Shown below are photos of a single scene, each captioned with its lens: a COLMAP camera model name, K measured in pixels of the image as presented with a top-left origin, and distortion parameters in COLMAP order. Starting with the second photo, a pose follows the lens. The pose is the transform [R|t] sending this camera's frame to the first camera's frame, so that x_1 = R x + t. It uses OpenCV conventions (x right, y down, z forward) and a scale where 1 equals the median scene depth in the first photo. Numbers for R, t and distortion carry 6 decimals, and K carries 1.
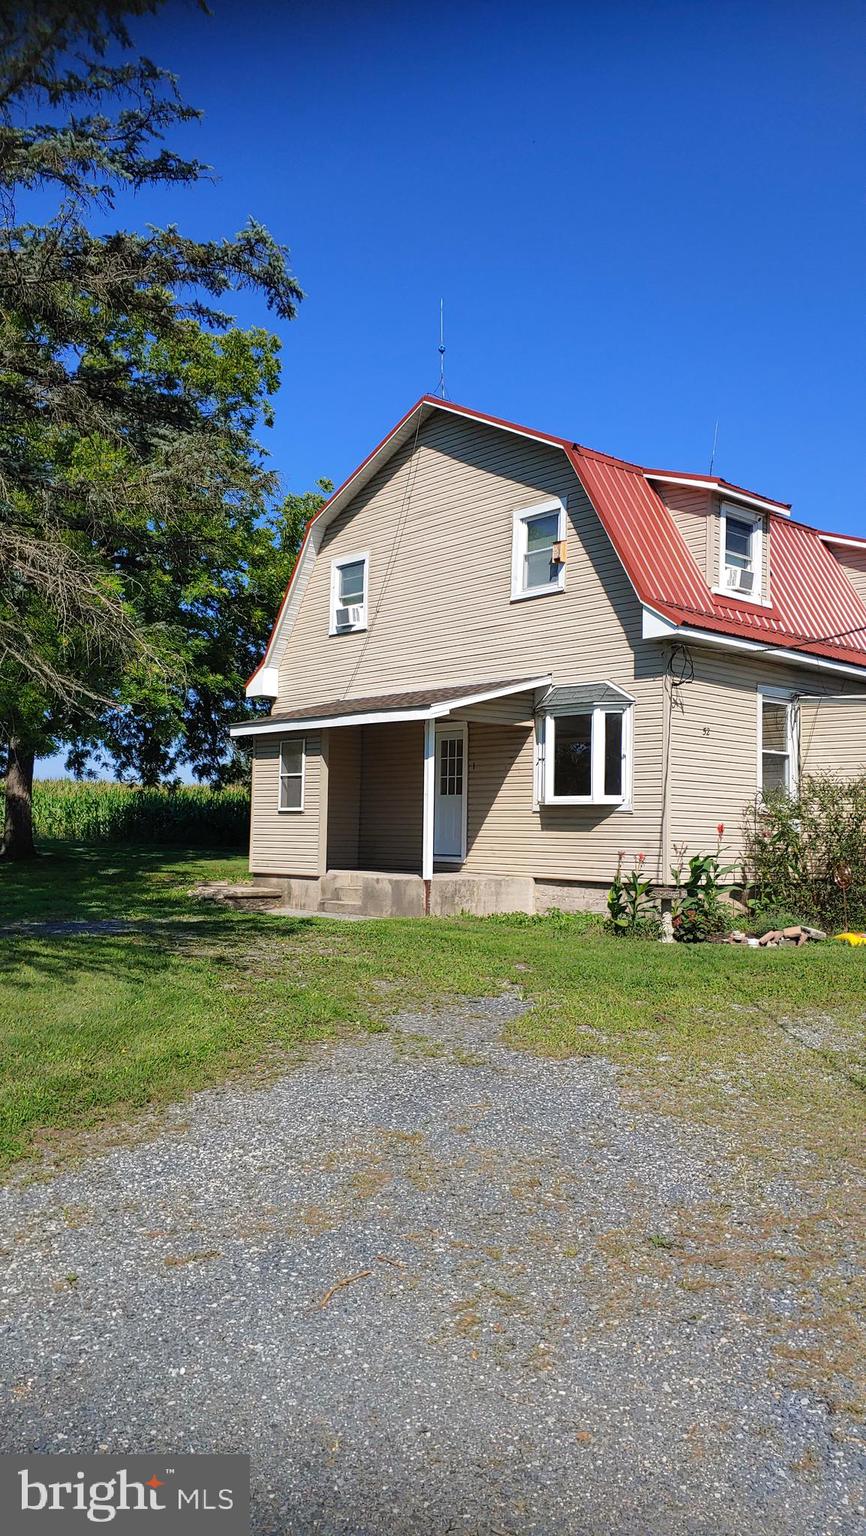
lens RADIAL K [[1159.8, 0, 433.0], [0, 1159.8, 768.0], [0, 0, 1]] dist [0.058191, -0.083633]
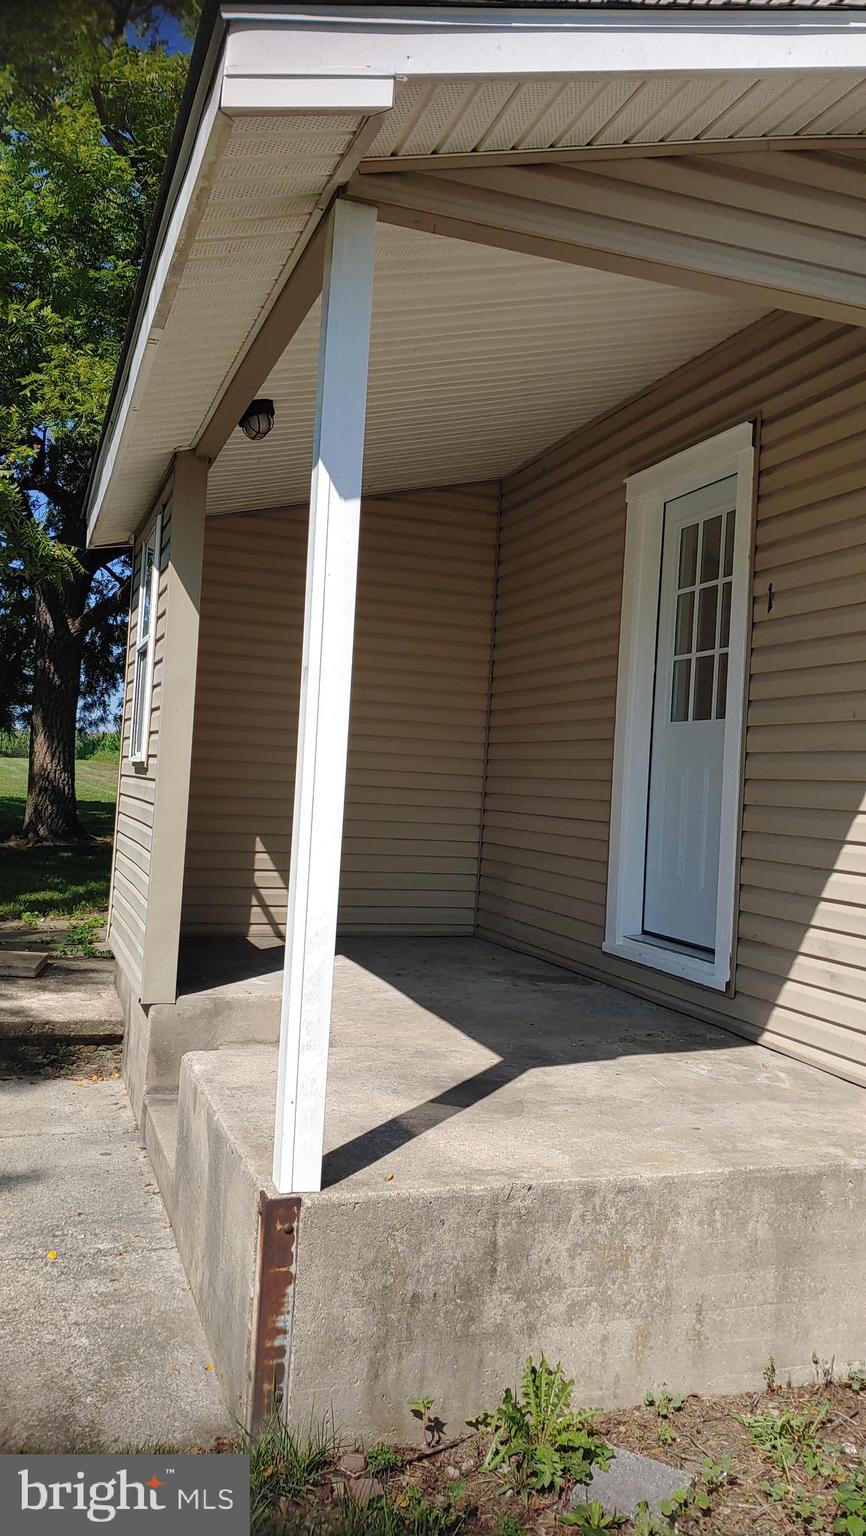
lens RADIAL K [[1159.8, 0, 433.0], [0, 1159.8, 768.0], [0, 0, 1]] dist [0.058191, -0.083633]
pose [[0.917448, 0.031318, -0.396621, 0.067105], [-0.017351, 0.999098, 0.038756, 0.025072], [0.397477, -0.028675, 0.917164, 0.736131]]
